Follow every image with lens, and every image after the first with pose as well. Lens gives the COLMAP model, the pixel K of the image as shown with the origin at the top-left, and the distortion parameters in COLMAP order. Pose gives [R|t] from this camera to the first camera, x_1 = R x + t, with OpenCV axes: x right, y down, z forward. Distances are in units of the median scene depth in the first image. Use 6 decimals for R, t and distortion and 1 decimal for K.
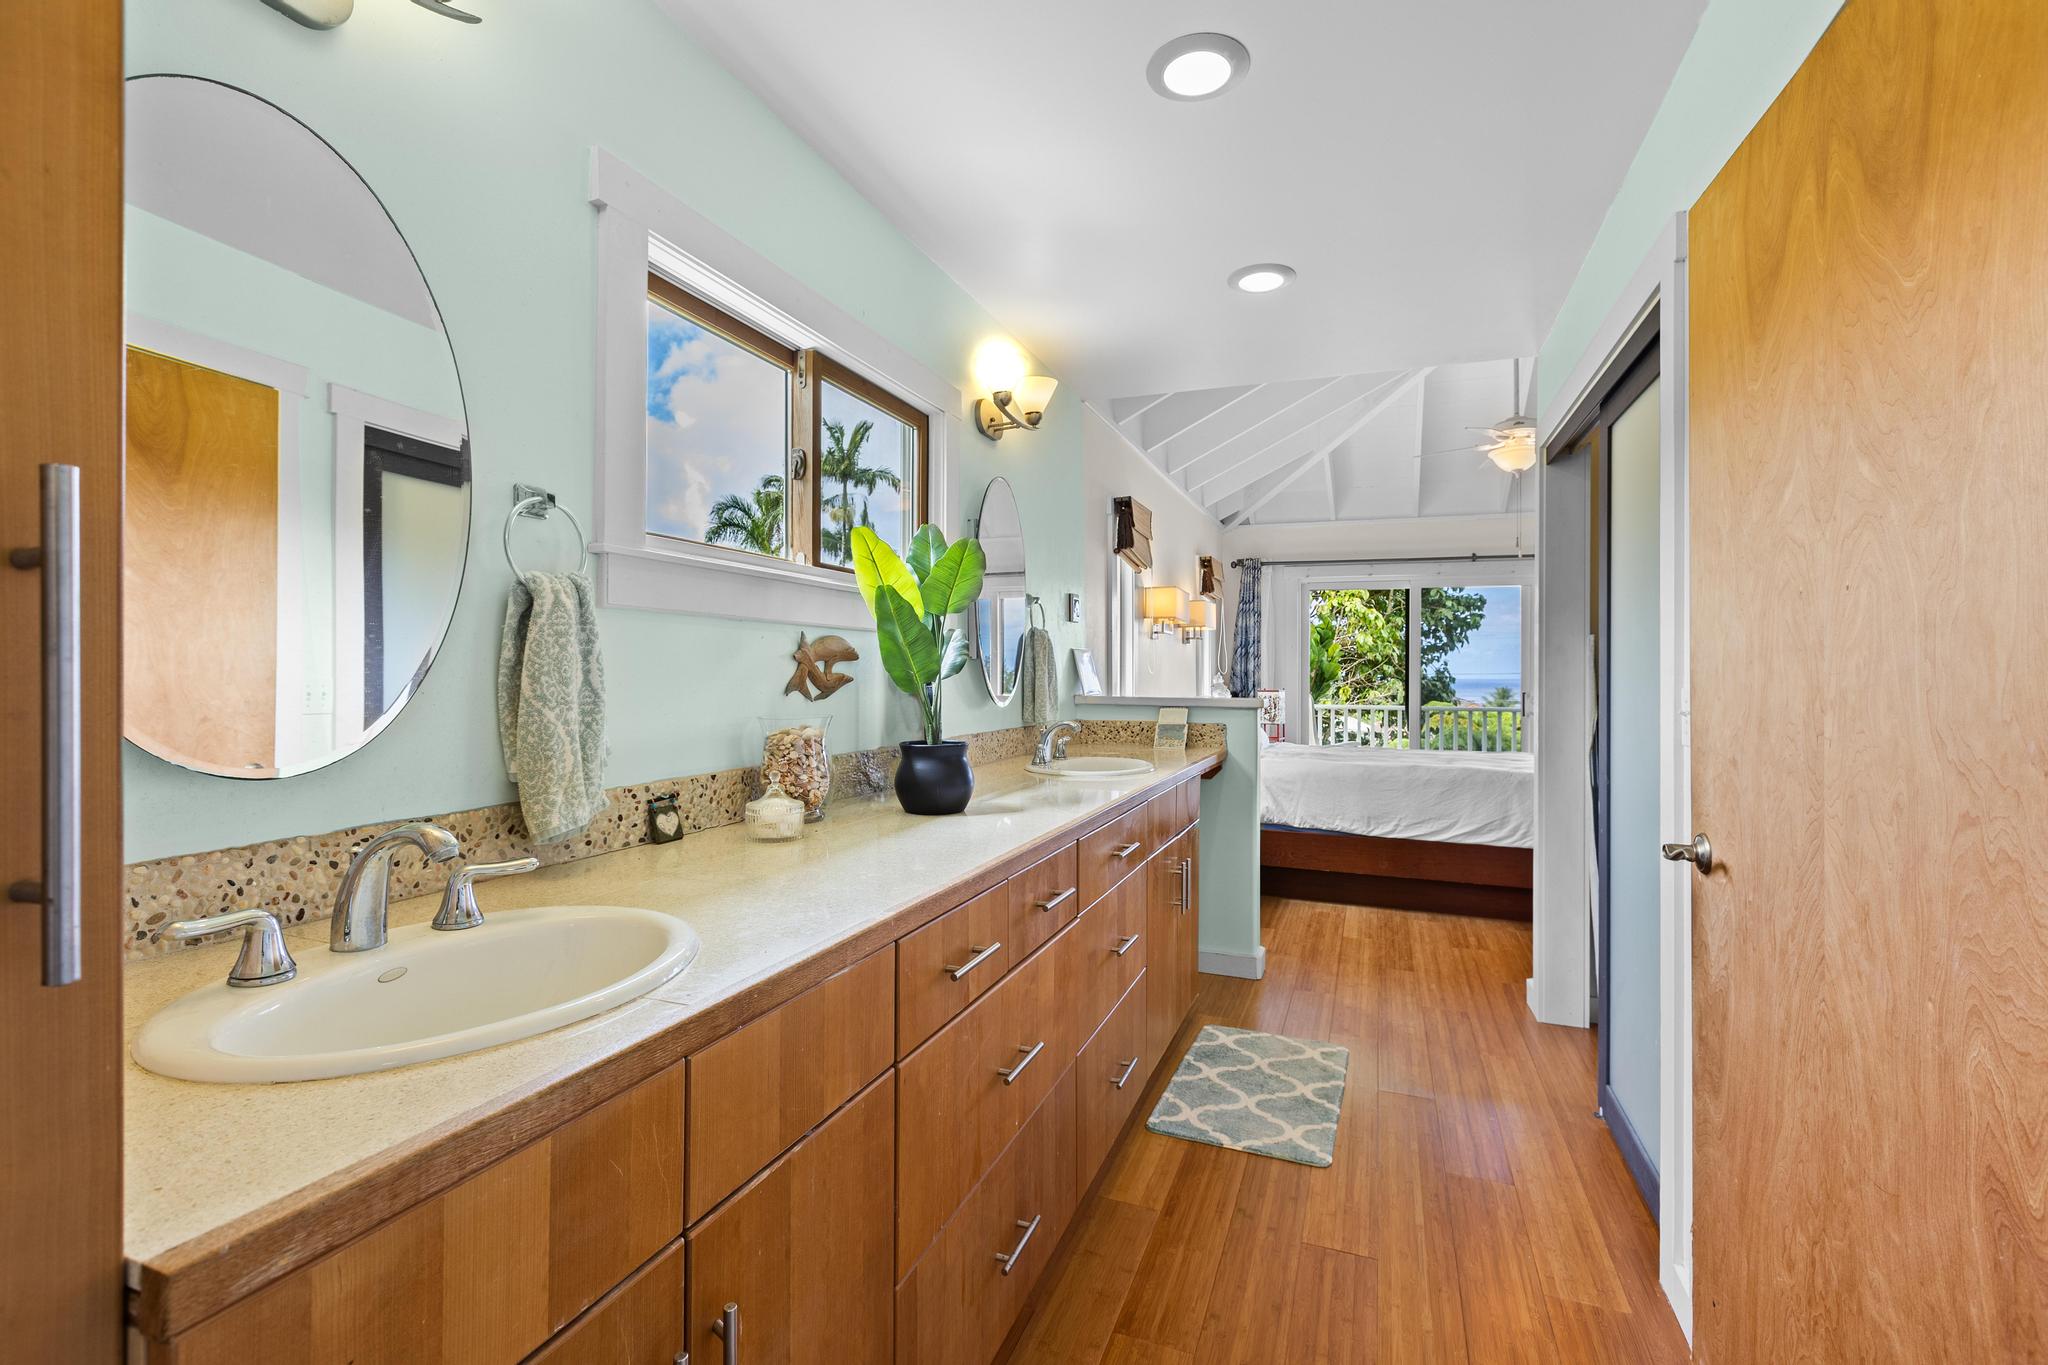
lens RADIAL K [[913.1, 0, 1024.0], [0, 913.1, 682.5], [0, 0, 1]] dist [0.000617, 0.000105]
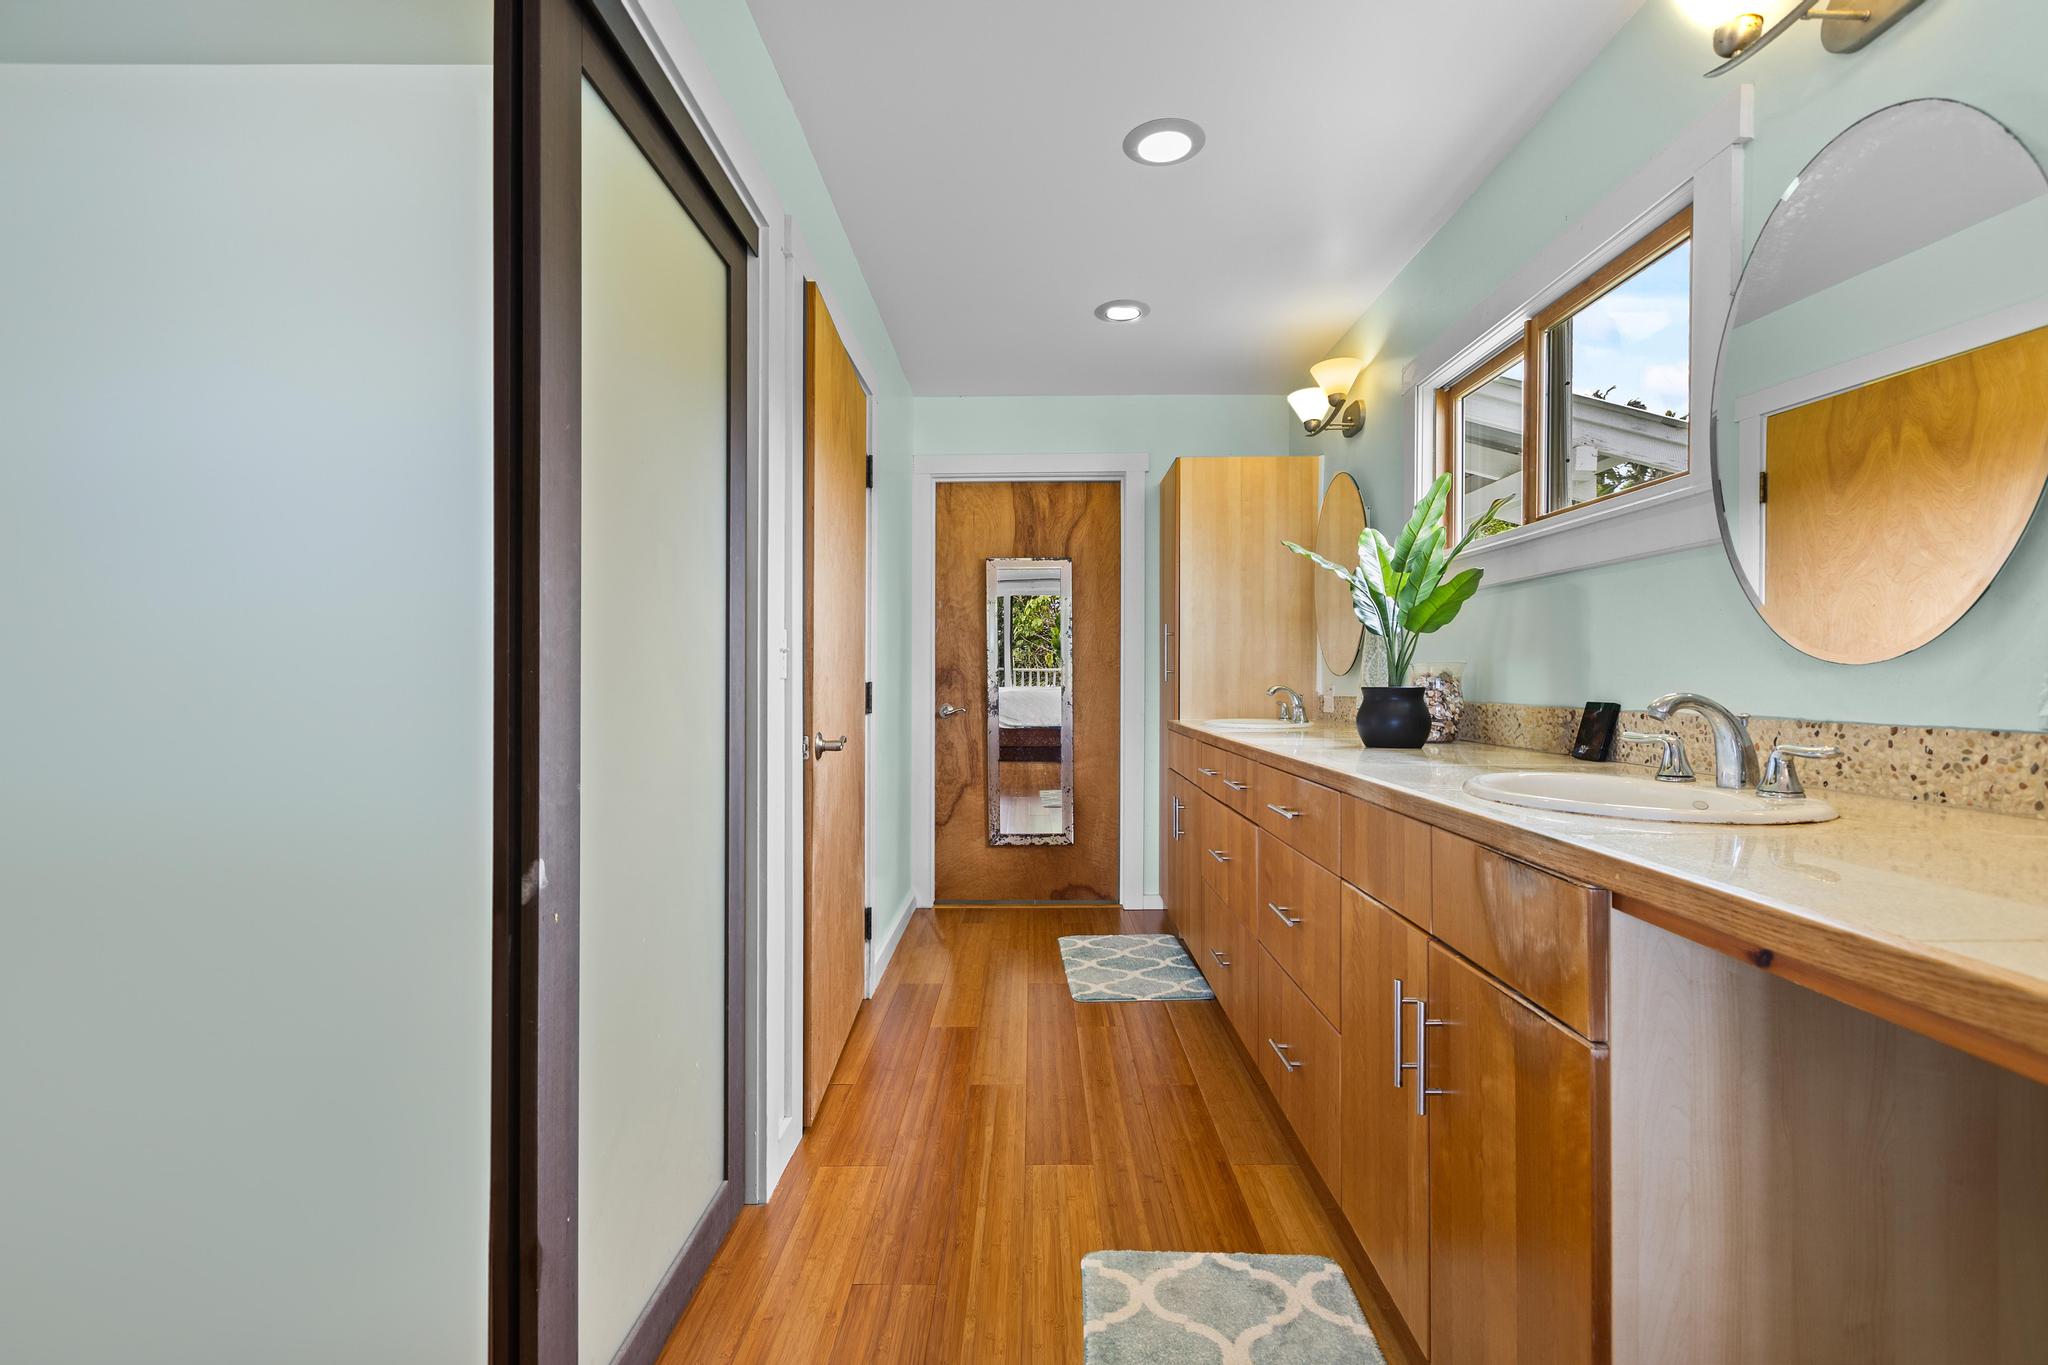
lens RADIAL K [[913.1, 0, 1024.0], [0, 913.1, 682.5], [0, 0, 1]] dist [0.000617, 0.000105]
pose [[-0.935773, 0.016272, -0.352226, 0.598704], [0.013169, 0.999851, 0.011205, 0.034215], [0.352356, 0.005847, -0.935848, 1.578280]]
